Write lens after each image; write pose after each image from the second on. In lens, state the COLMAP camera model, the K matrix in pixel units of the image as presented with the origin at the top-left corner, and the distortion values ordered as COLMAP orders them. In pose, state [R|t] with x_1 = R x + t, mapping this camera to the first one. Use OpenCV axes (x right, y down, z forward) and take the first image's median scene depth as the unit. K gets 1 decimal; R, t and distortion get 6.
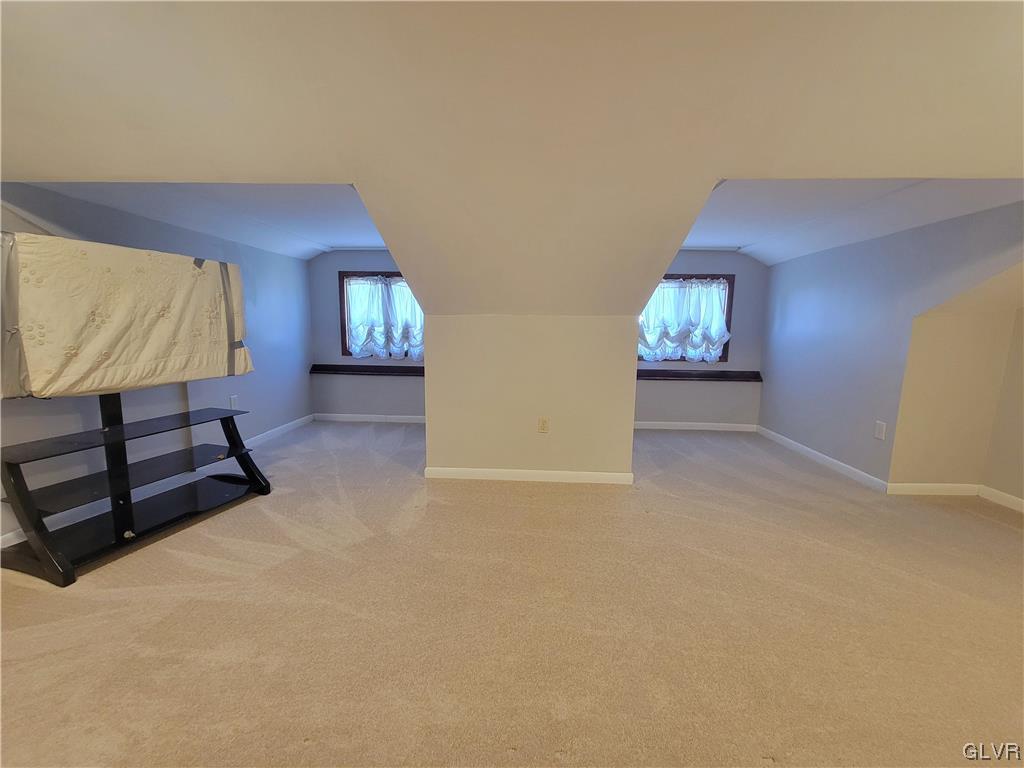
lens RADIAL K [[416.1, 0, 514.7], [0, 416.1, 380.1], [0, 0, 1]] dist [0.002764, -0.002587]
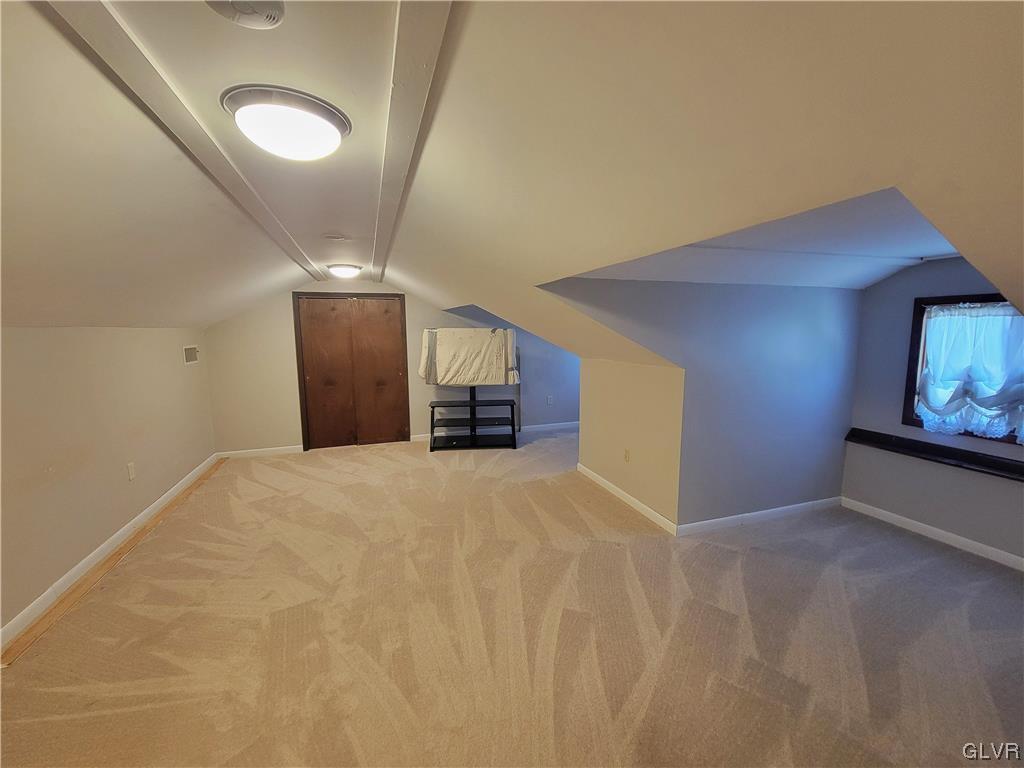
lens RADIAL K [[416.1, 0, 514.7], [0, 416.1, 380.1], [0, 0, 1]] dist [0.002764, -0.002587]
pose [[0.376076, 0.104108, -0.920722, 1.295510], [-0.108617, 0.991771, 0.067776, -0.188339], [0.920201, 0.074517, 0.384289, 0.294925]]
